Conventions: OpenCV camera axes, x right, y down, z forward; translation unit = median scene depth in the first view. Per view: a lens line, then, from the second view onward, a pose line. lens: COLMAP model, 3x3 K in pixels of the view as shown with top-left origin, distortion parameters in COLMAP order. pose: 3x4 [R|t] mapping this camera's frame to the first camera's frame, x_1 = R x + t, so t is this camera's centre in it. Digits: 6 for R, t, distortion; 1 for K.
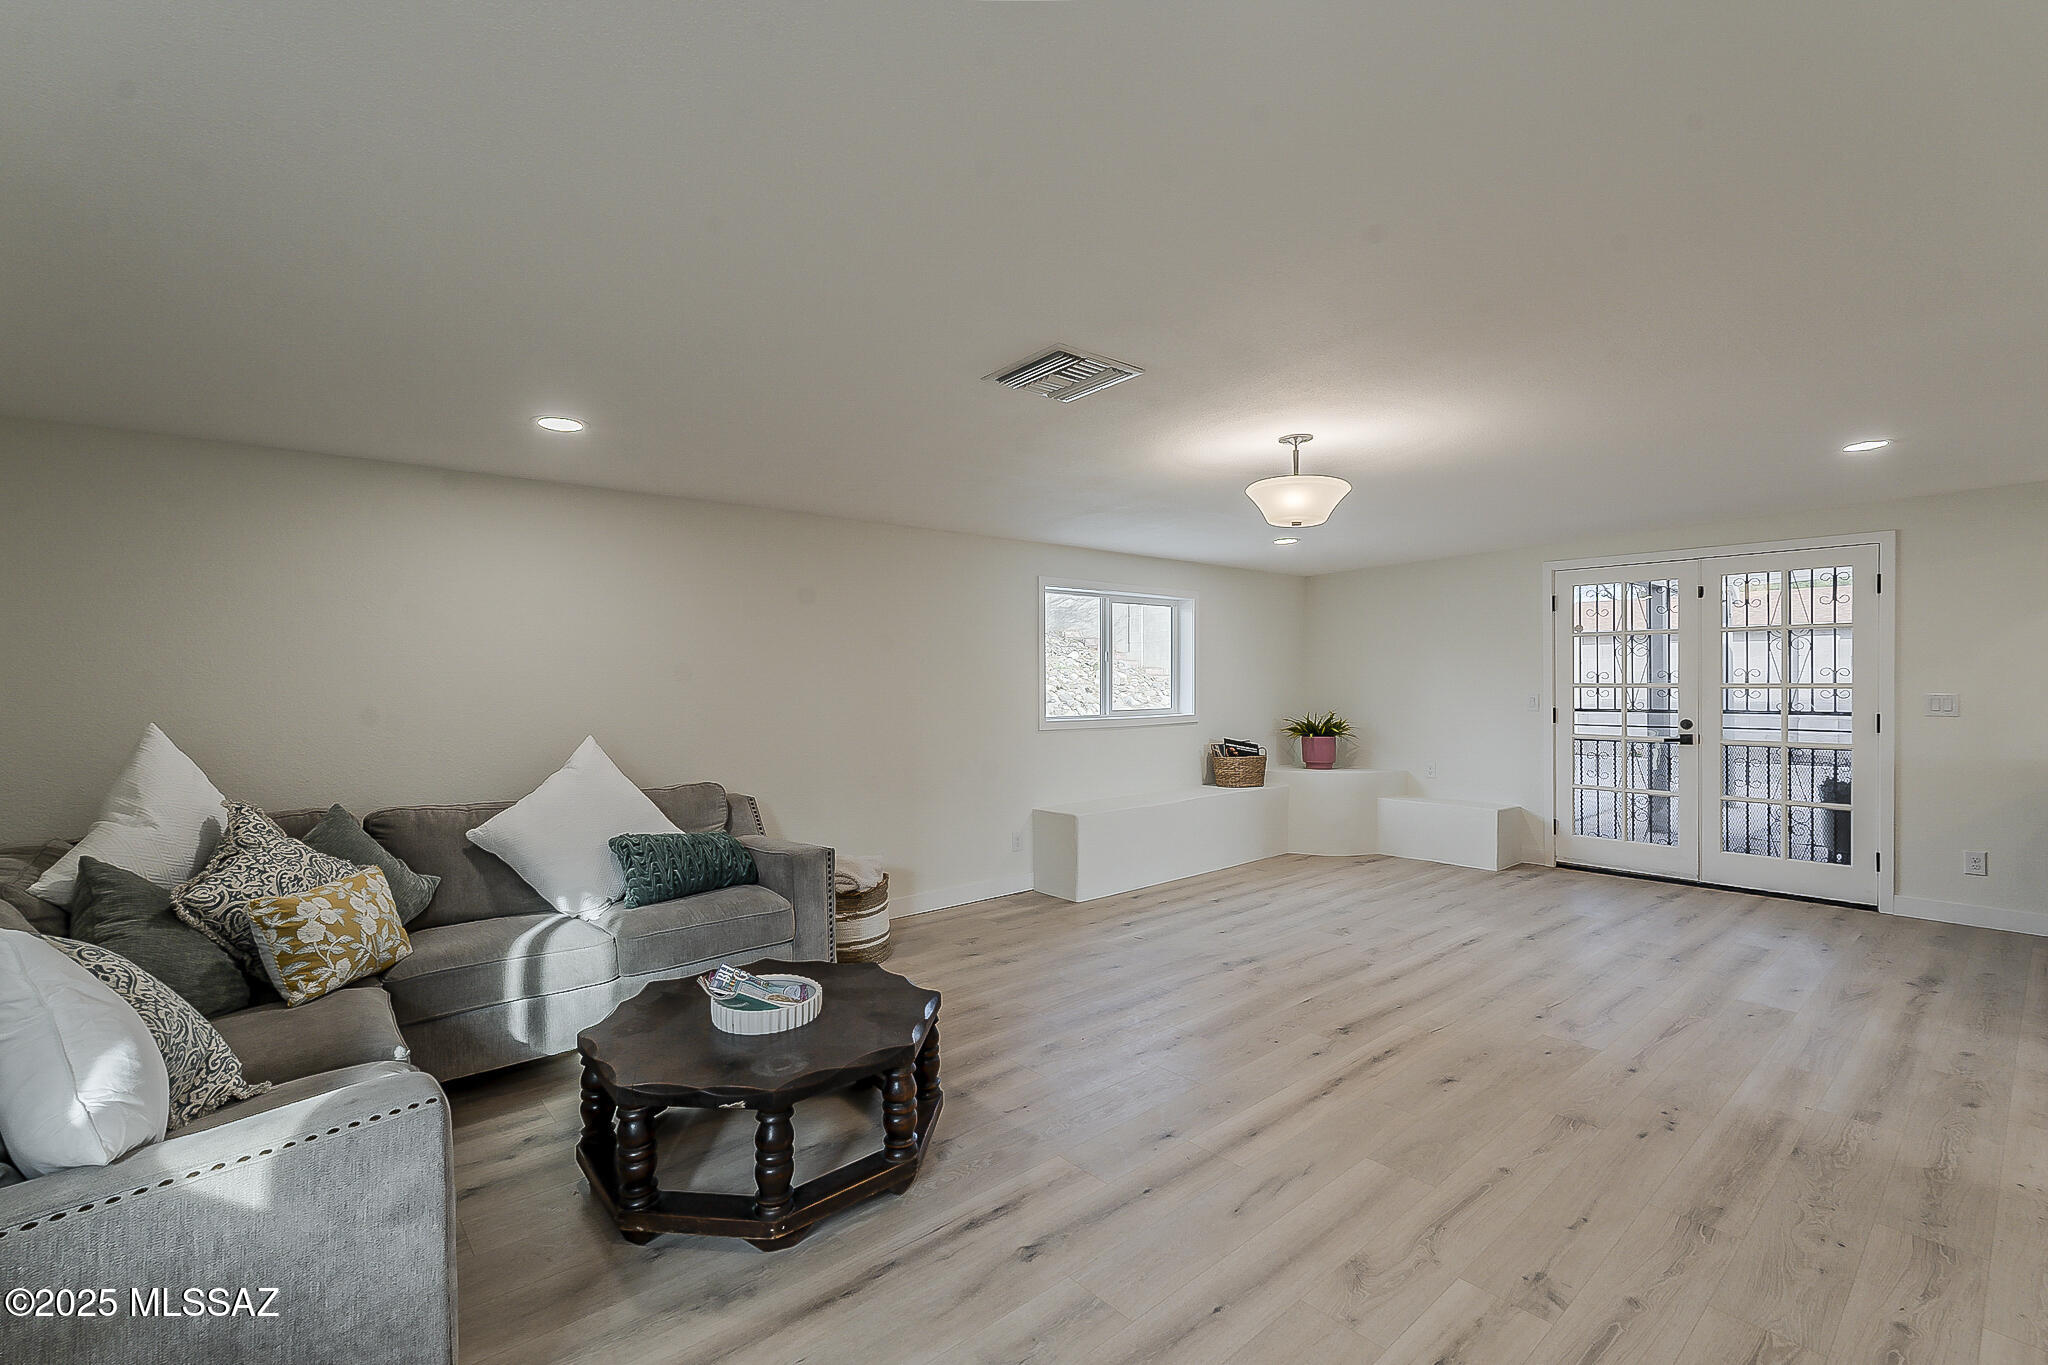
lens RADIAL K [[884.1, 0, 1024.0], [0, 884.1, 682.5], [0, 0, 1]] dist [-0.000685, -0.000039]
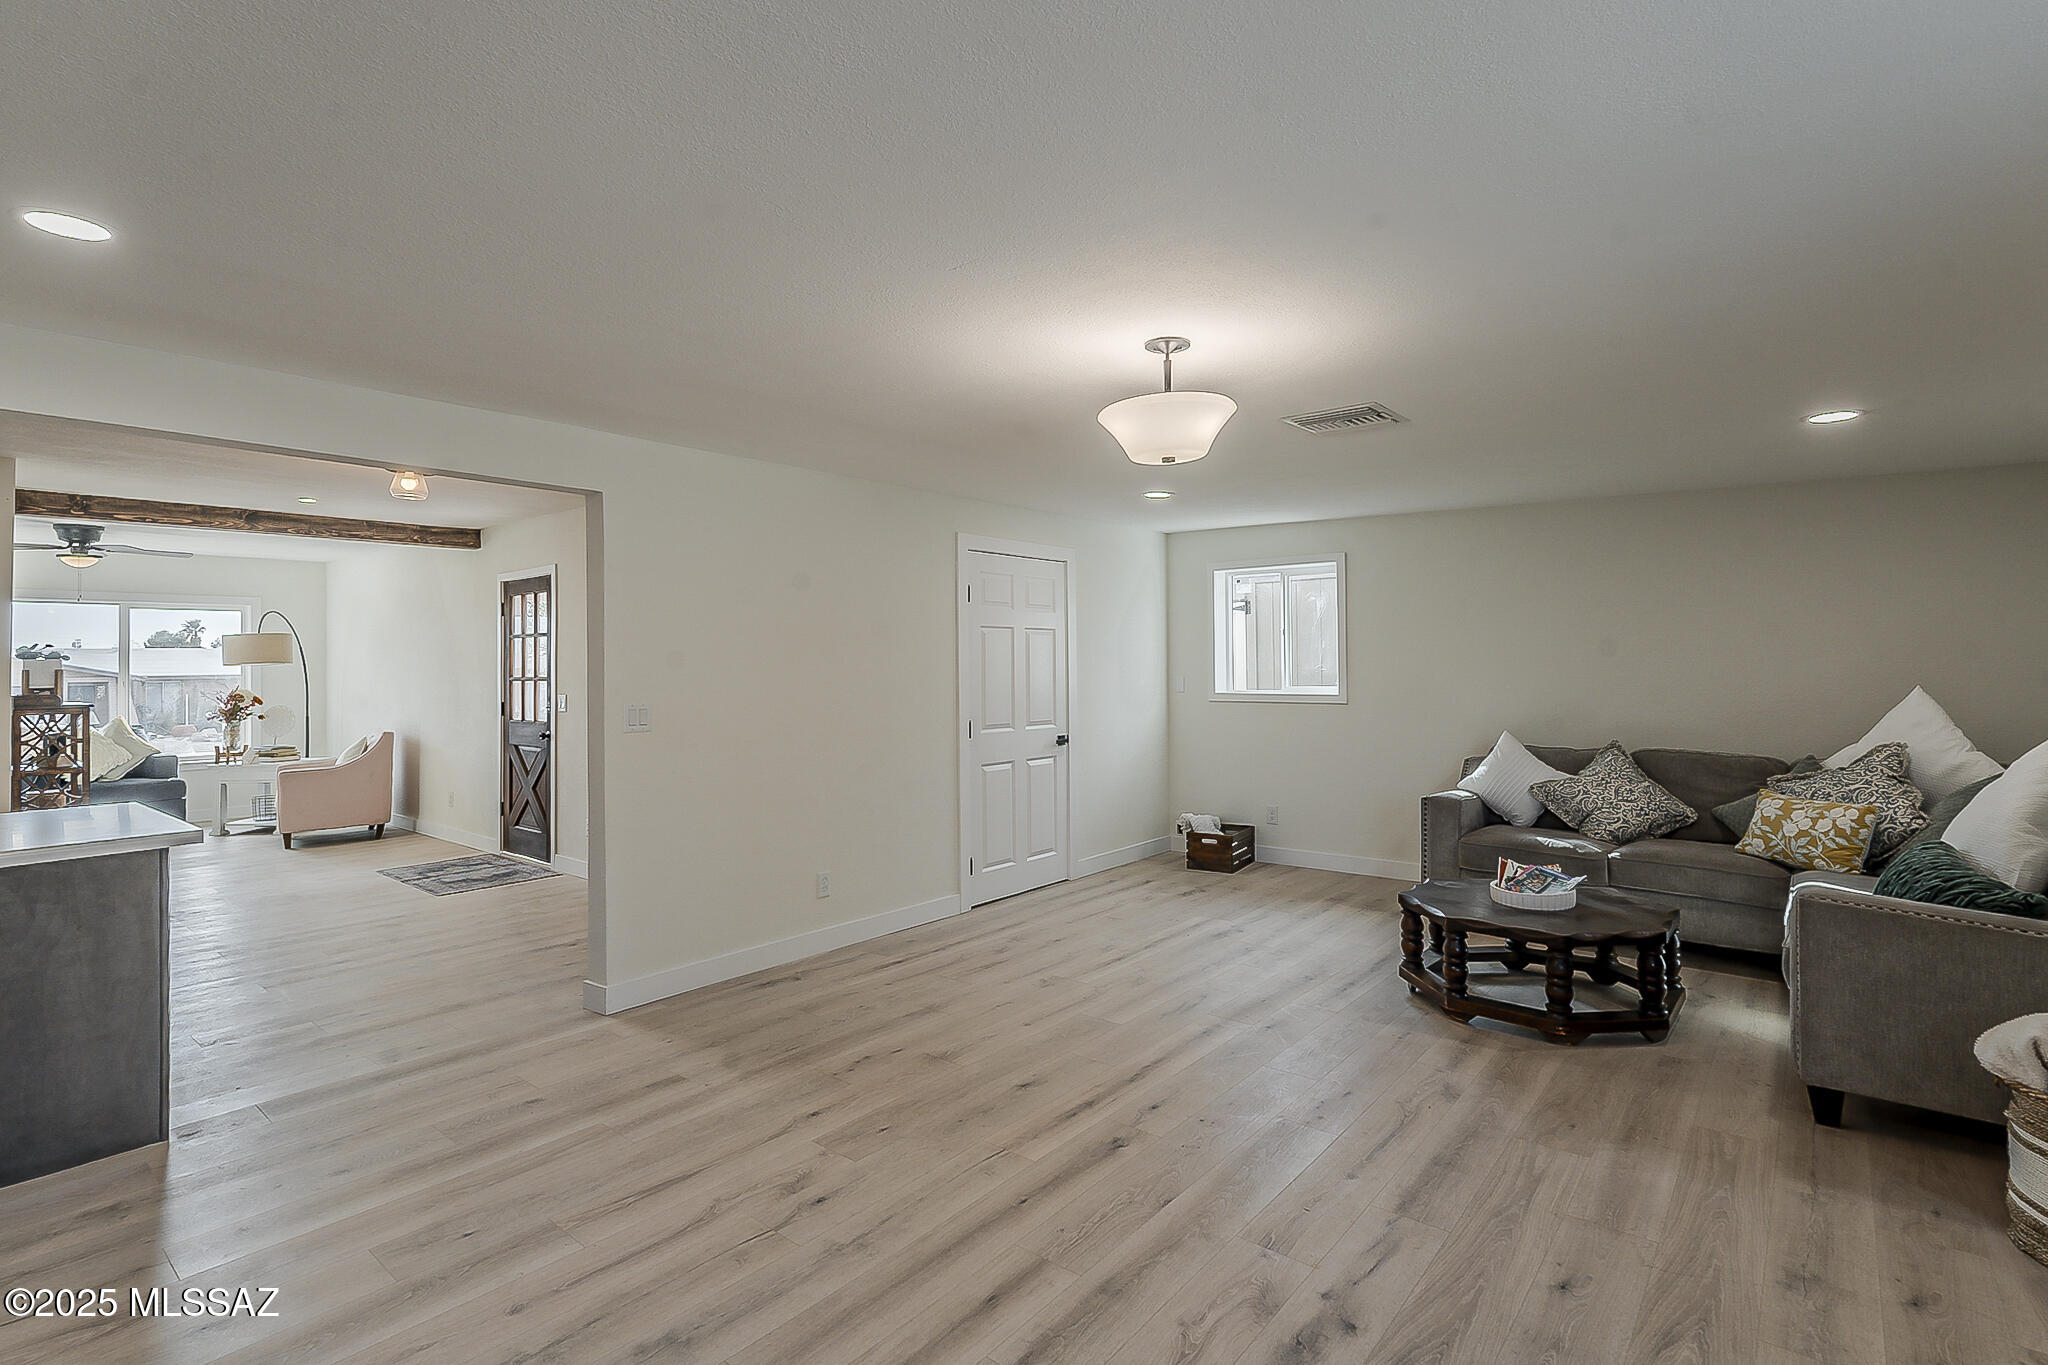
lens RADIAL K [[977.3, 0, 1019.6], [0, 977.3, 652.9], [0, 0, 1]] dist [-0.002182, -0.000513]
pose [[-0.986356, 0.014391, -0.163998, 0.640085], [0.015079, 0.999882, -0.002953, -0.021833], [0.163936, -0.005386, -0.986456, 2.014927]]
